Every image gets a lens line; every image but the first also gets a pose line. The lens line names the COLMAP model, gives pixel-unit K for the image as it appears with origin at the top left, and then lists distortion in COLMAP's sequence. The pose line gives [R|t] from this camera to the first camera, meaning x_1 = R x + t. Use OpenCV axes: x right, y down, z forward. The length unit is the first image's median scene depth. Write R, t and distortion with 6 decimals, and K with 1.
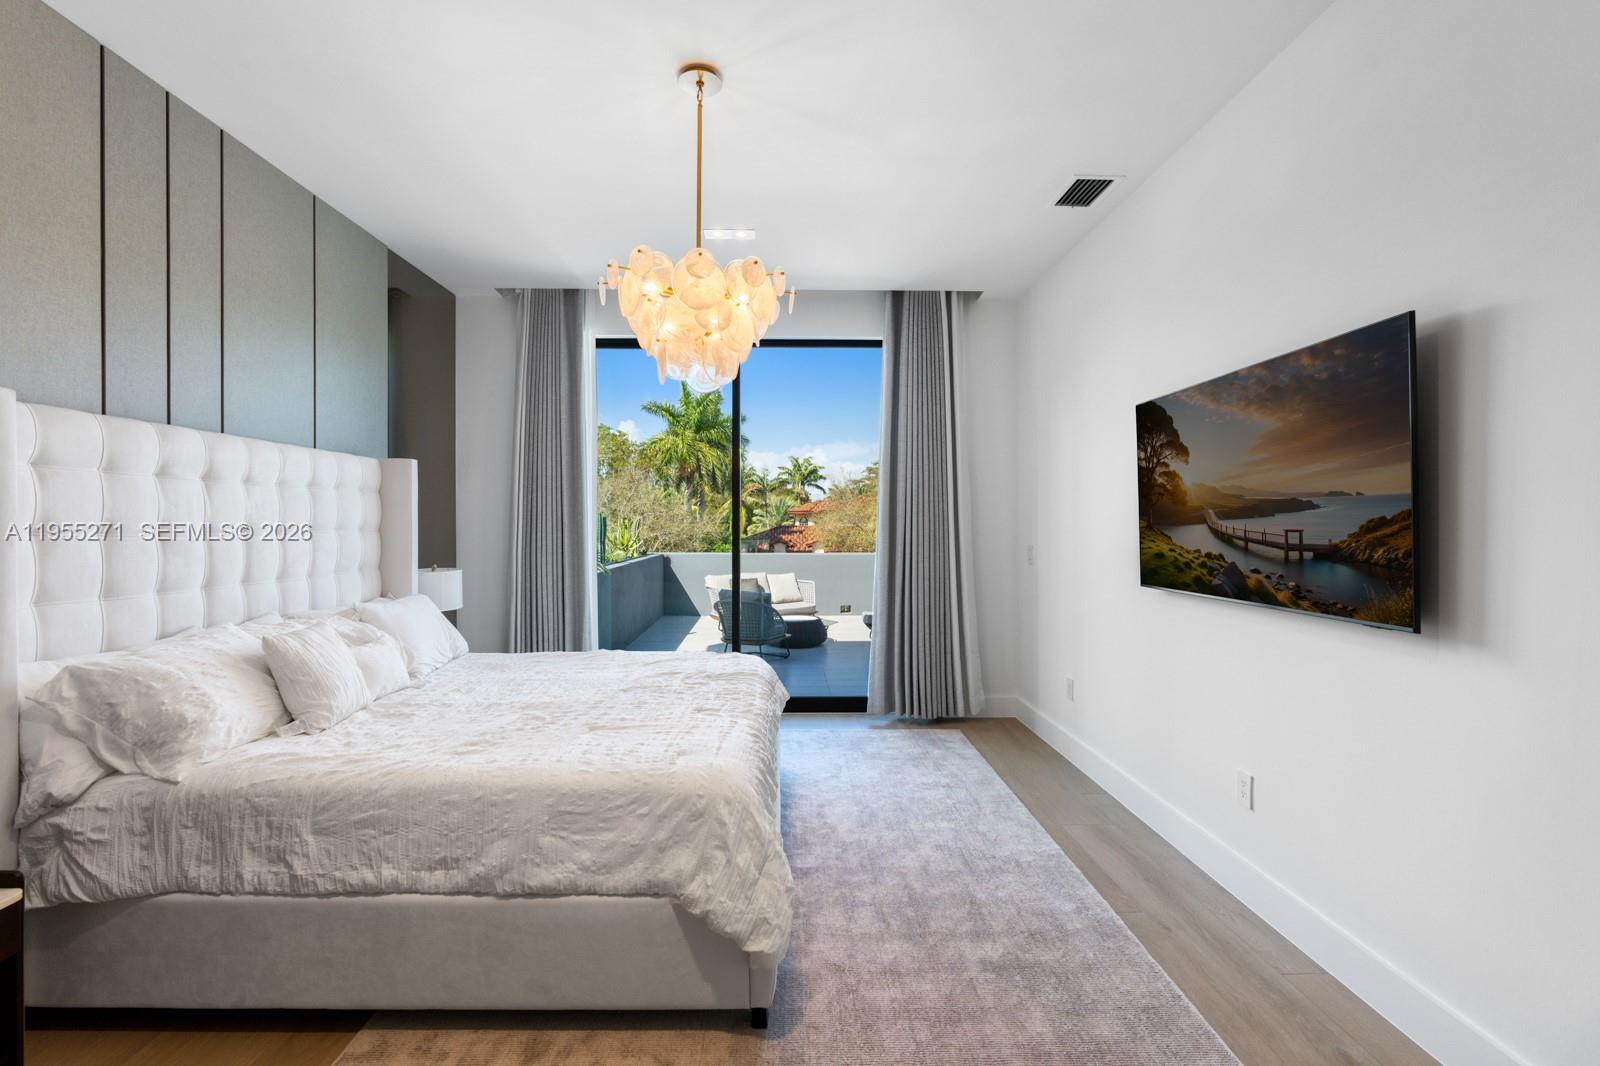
lens RADIAL K [[725.6, 0, 798.4], [0, 725.6, 525.7], [0, 0, 1]] dist [-0.009641, 0.003480]
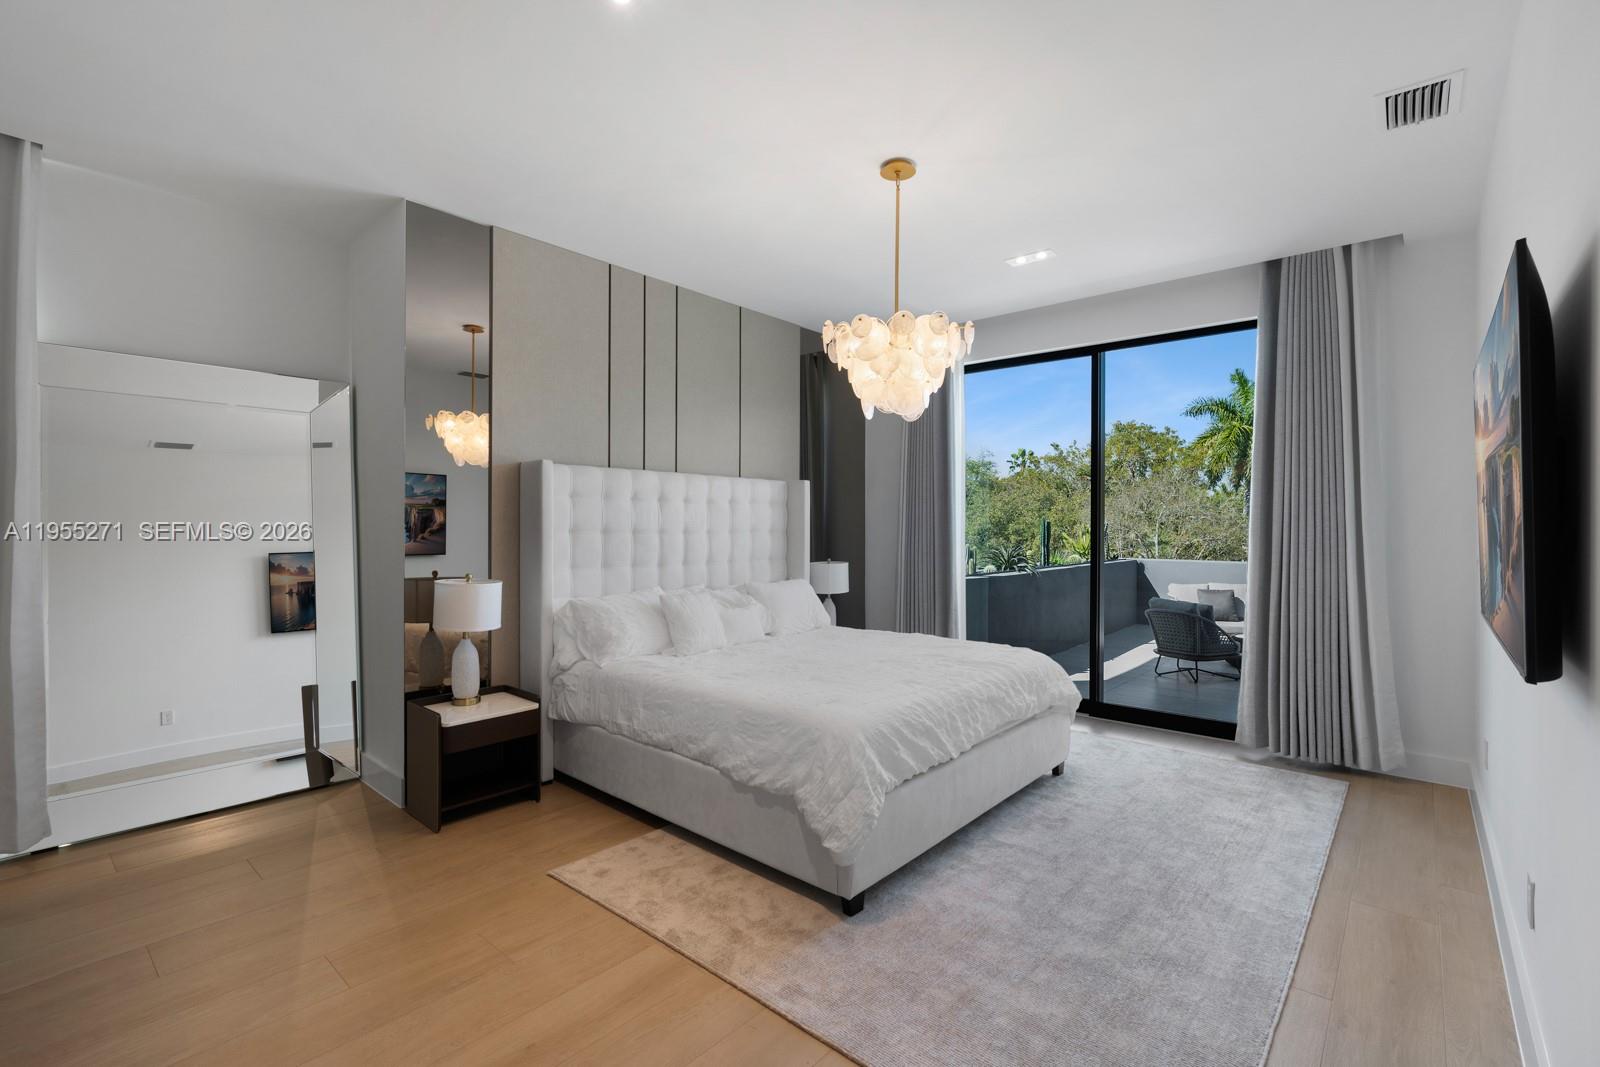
lens RADIAL K [[725.6, 0, 813.3], [0, 725.6, 527.2], [0, 0, 1]] dist [-0.009641, 0.003480]
pose [[0.743131, 0.002634, -0.669141, 0.610258], [-0.004877, 0.999987, -0.001480, -0.002374], [0.669128, 0.004363, 0.743134, -0.012305]]
